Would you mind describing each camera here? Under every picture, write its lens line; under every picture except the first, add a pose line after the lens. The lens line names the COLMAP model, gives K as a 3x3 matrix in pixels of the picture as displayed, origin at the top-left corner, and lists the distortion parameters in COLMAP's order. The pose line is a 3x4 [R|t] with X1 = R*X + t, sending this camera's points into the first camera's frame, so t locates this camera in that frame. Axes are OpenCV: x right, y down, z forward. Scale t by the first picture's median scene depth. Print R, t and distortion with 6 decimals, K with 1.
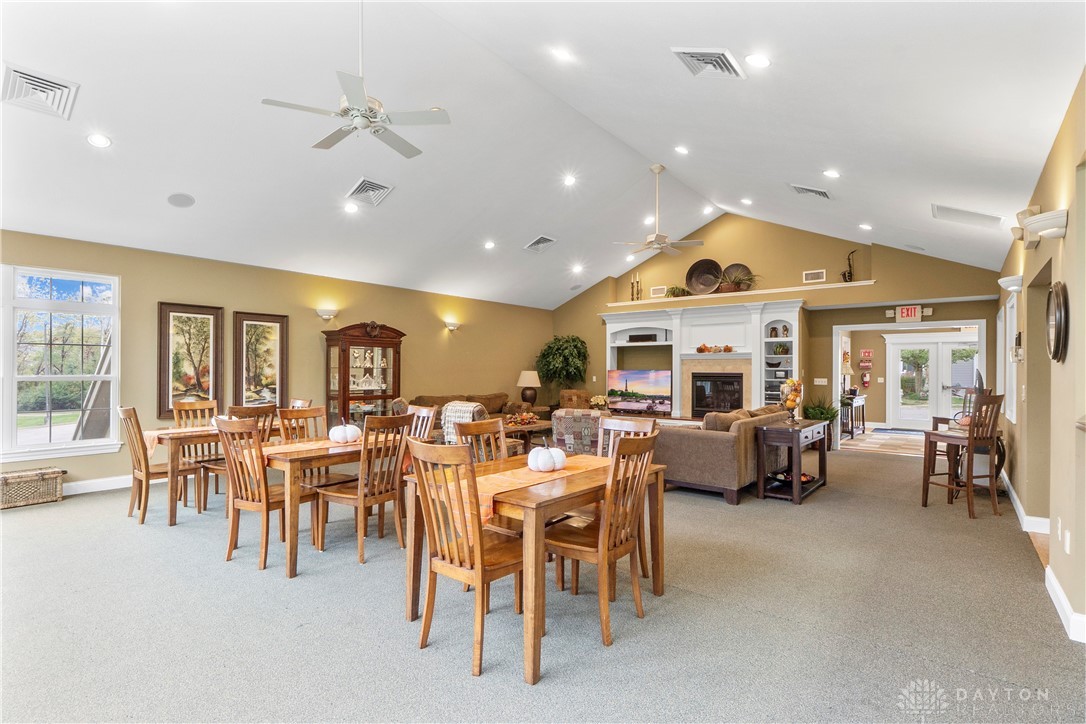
lens RADIAL K [[520.3, 0, 543.0], [0, 520.3, 362.0], [0, 0, 1]] dist [-0.000722, -0.000121]
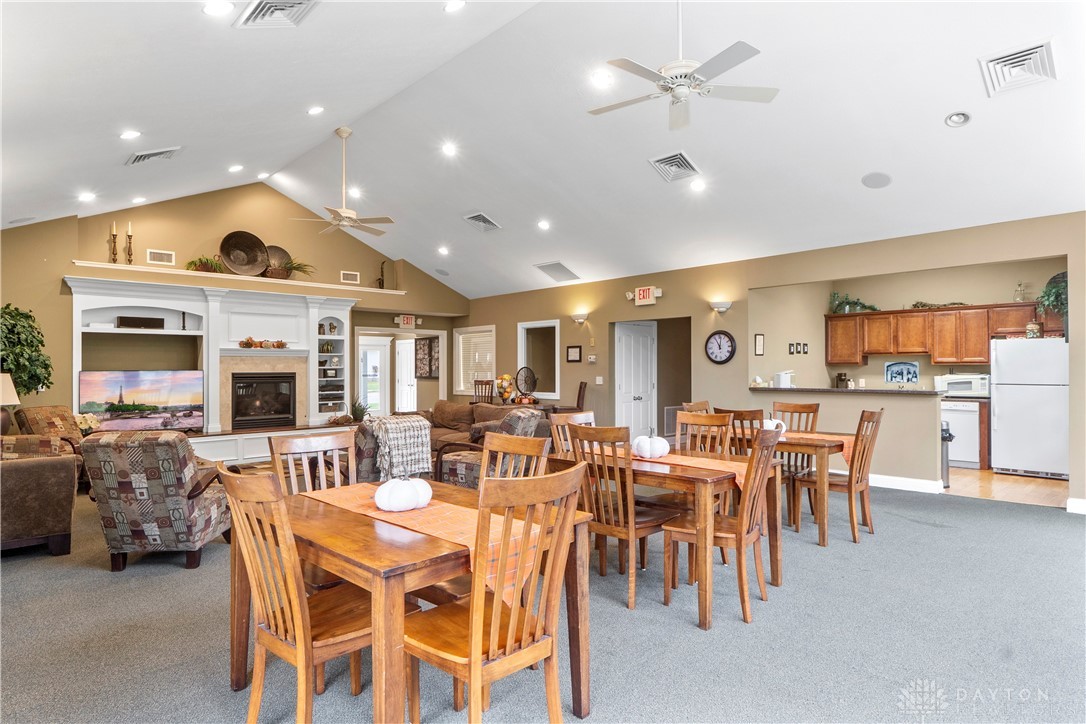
lens RADIAL K [[615.5, 0, 543.0], [0, 615.5, 362.0], [0, 0, 1]] dist [0.001386, -0.000127]
pose [[0.134962, 0.004662, 0.990840, -0.553980], [-0.010373, 0.999941, -0.003292, 0.002311], [-0.990797, -0.009833, 0.135002, 0.402658]]
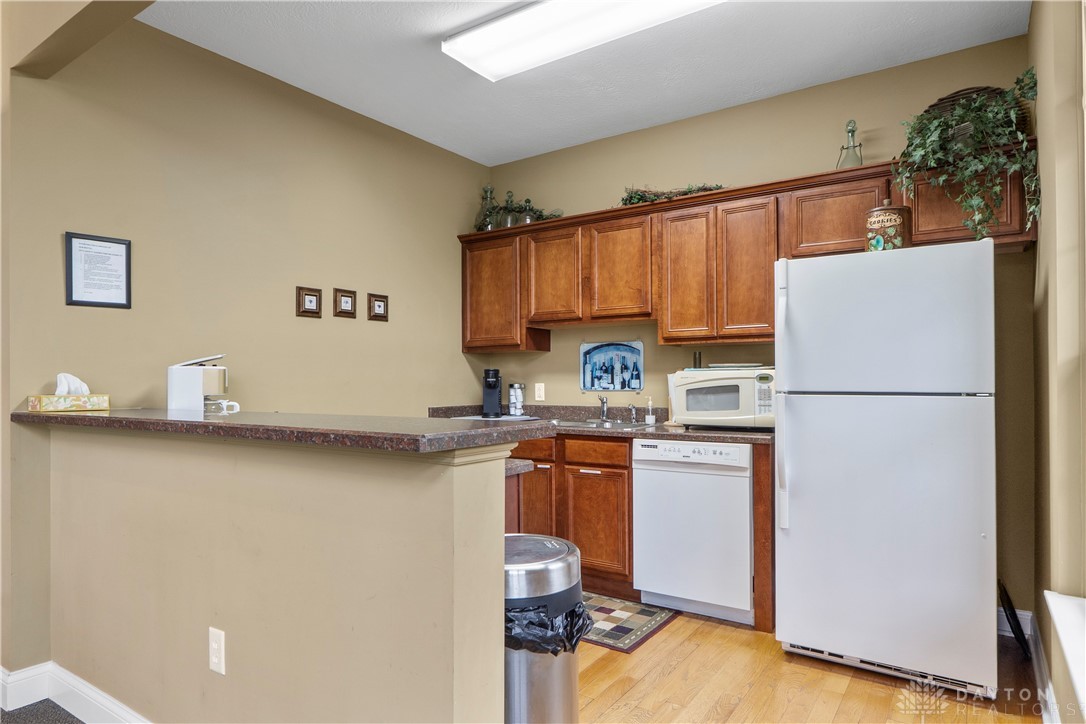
lens RADIAL K [[650.0, 0, 544.1], [0, 650.0, 374.3], [0, 0, 1]] dist [0.001836, 0.000482]
pose [[-0.068483, -0.000539, 0.997652, 0.845227], [-0.005997, 0.999982, 0.000129, 0.031658], [-0.997634, -0.005974, -0.068485, -0.418170]]
